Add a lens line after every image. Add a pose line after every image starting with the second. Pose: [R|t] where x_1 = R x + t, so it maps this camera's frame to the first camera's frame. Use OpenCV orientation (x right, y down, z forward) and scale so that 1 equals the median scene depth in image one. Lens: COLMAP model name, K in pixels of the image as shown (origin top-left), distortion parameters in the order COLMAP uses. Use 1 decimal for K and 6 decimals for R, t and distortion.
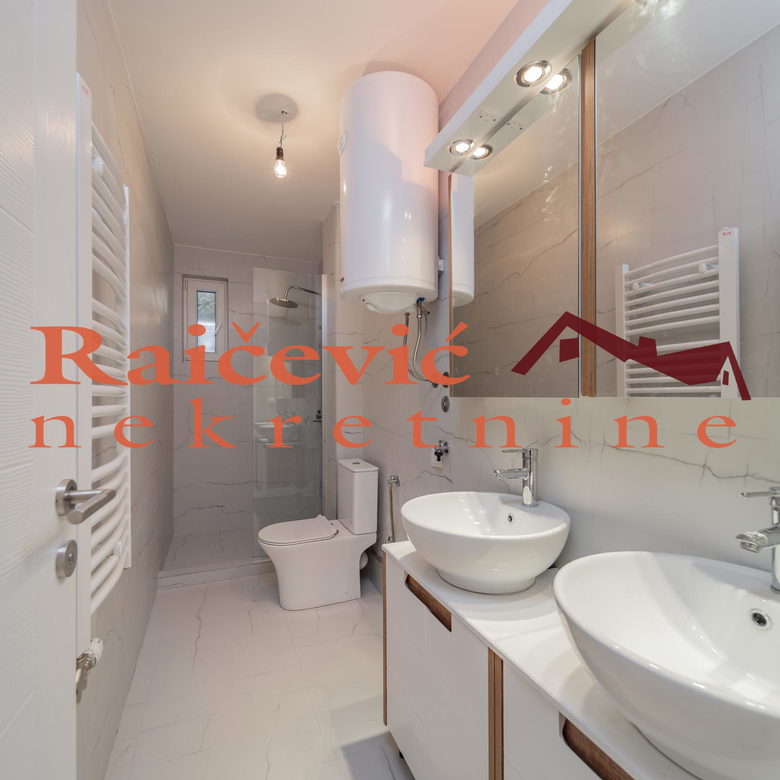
lens RADIAL K [[424.1, 0, 390.0], [0, 424.1, 390.0], [0, 0, 1]] dist [-0.015469, 0.000668]
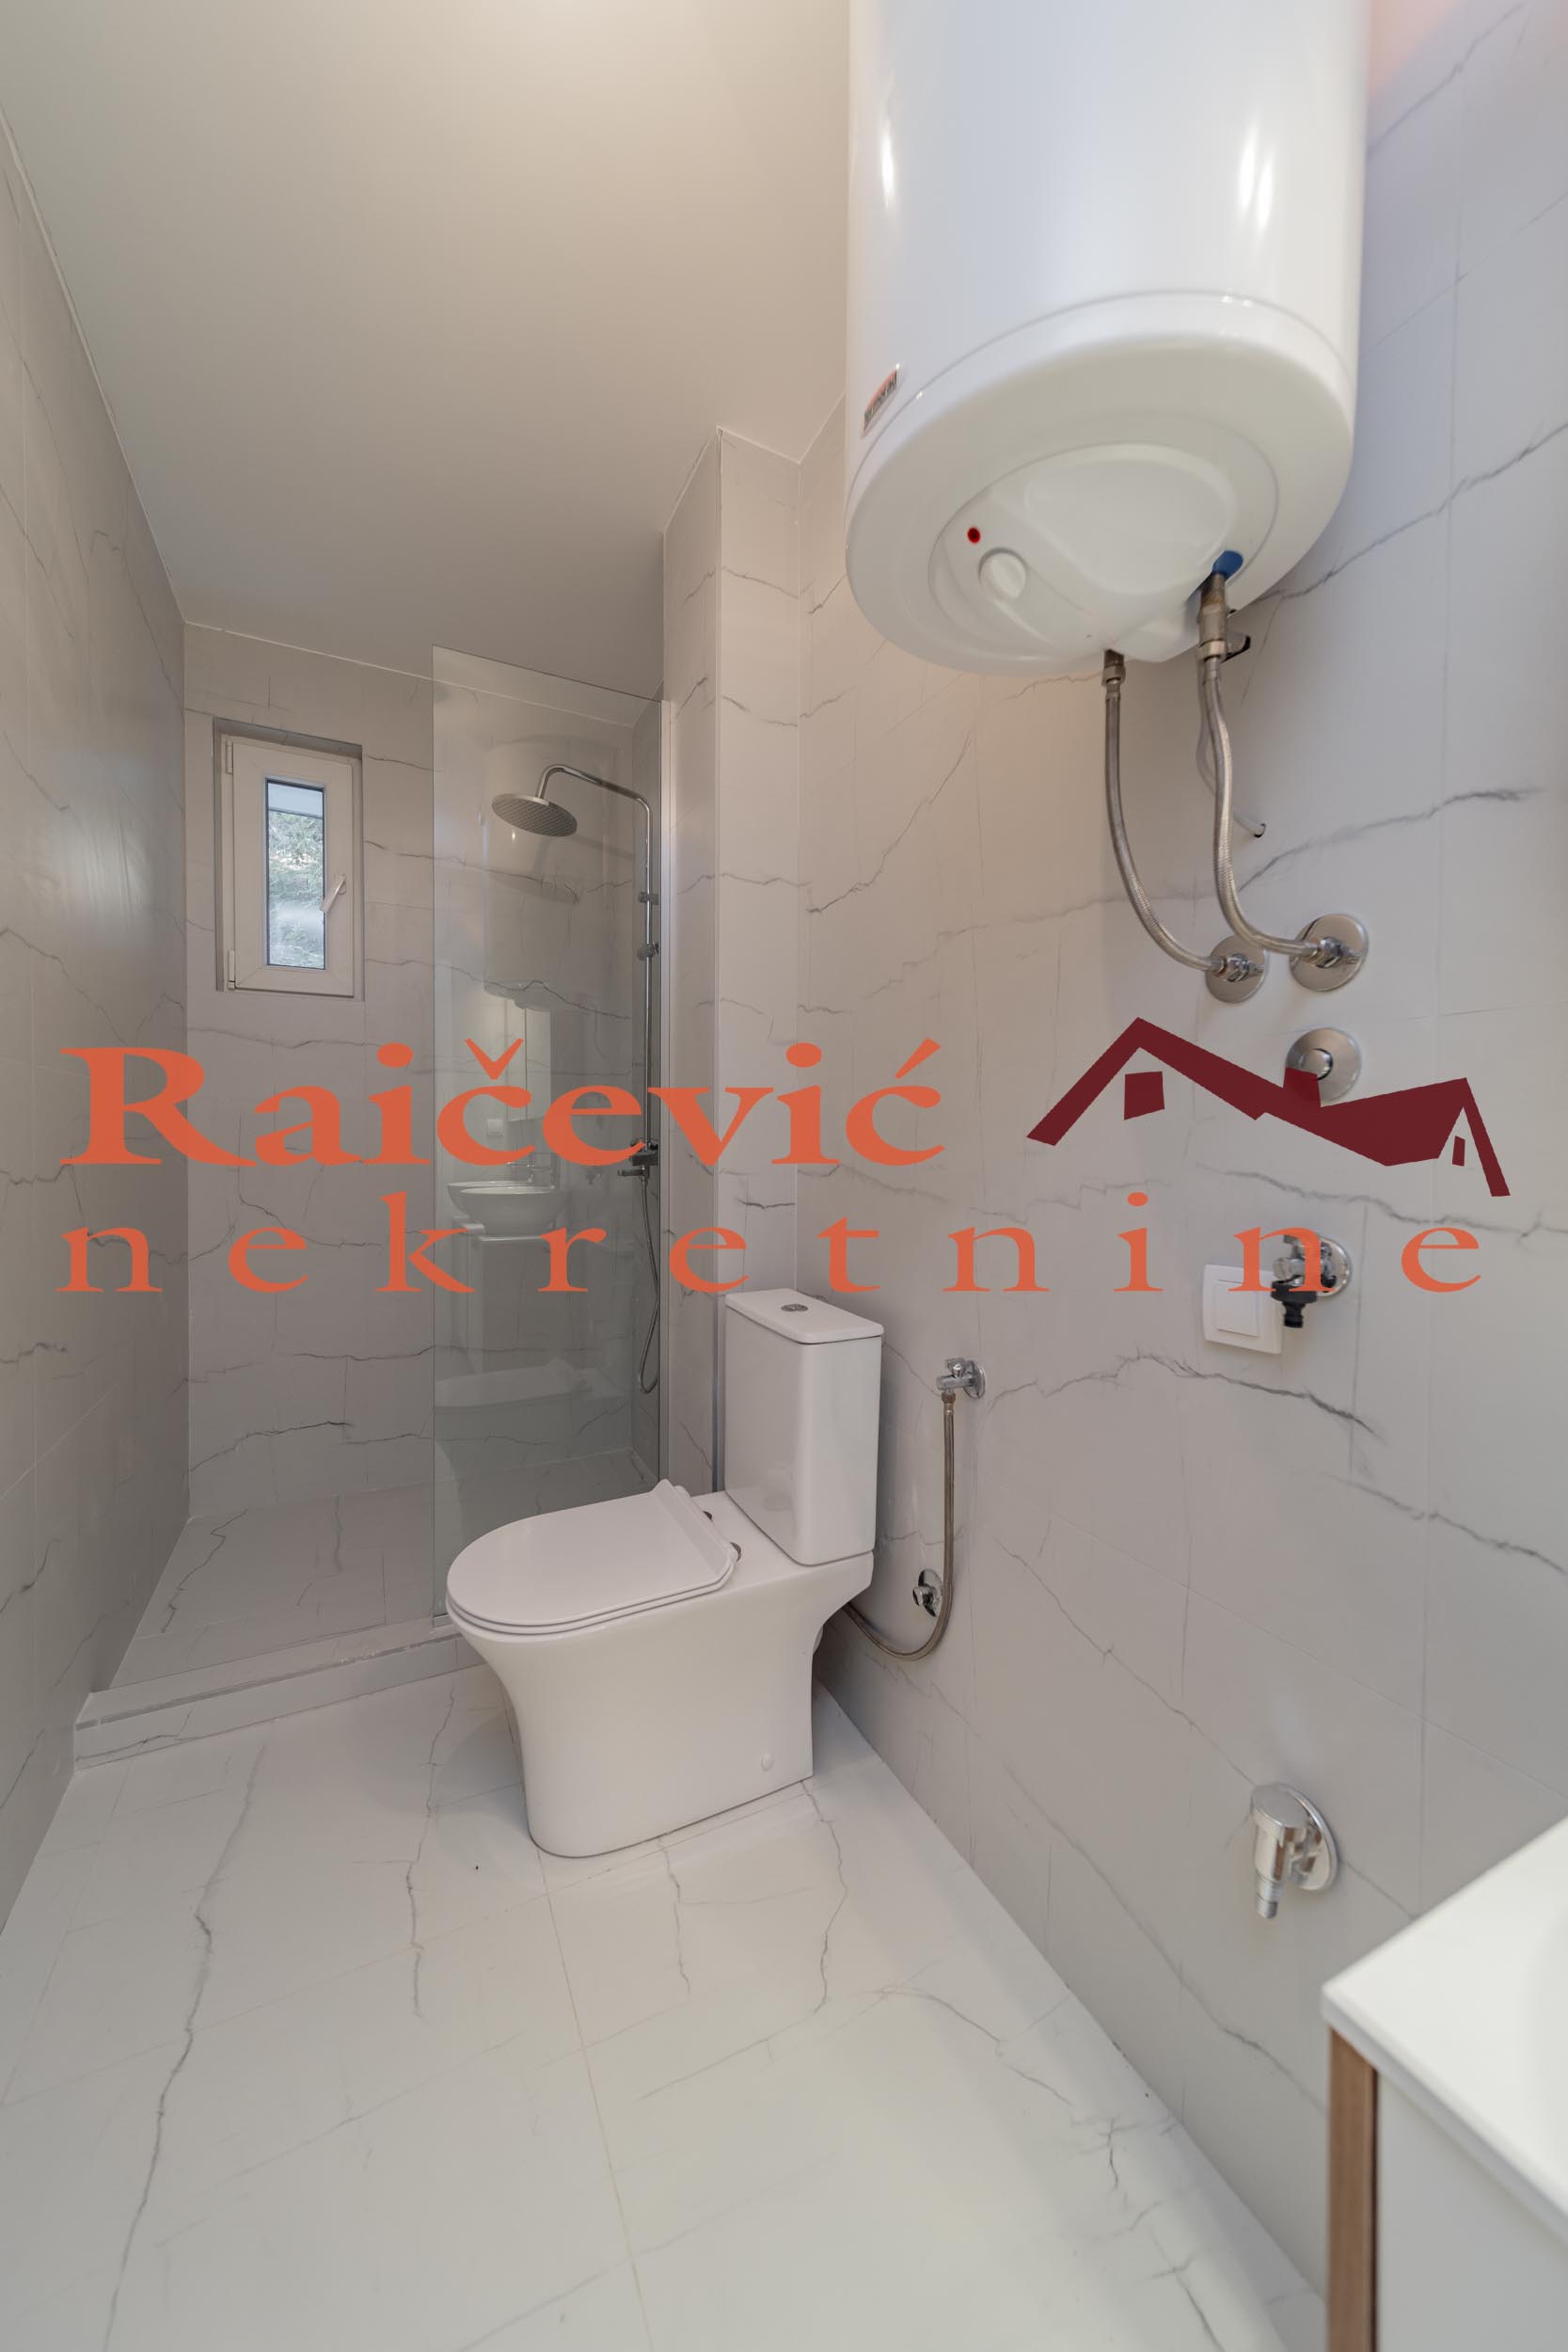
lens RADIAL K [[798.9, 0, 783.5], [0, 798.9, 1148.0], [0, 0, 1]] dist [0.000896, -0.000022]
pose [[0.997016, 0.006649, 0.076909, -0.127298], [-0.008248, 0.999756, 0.020487, 0.049965], [-0.076754, -0.021061, 0.996828, 0.441972]]
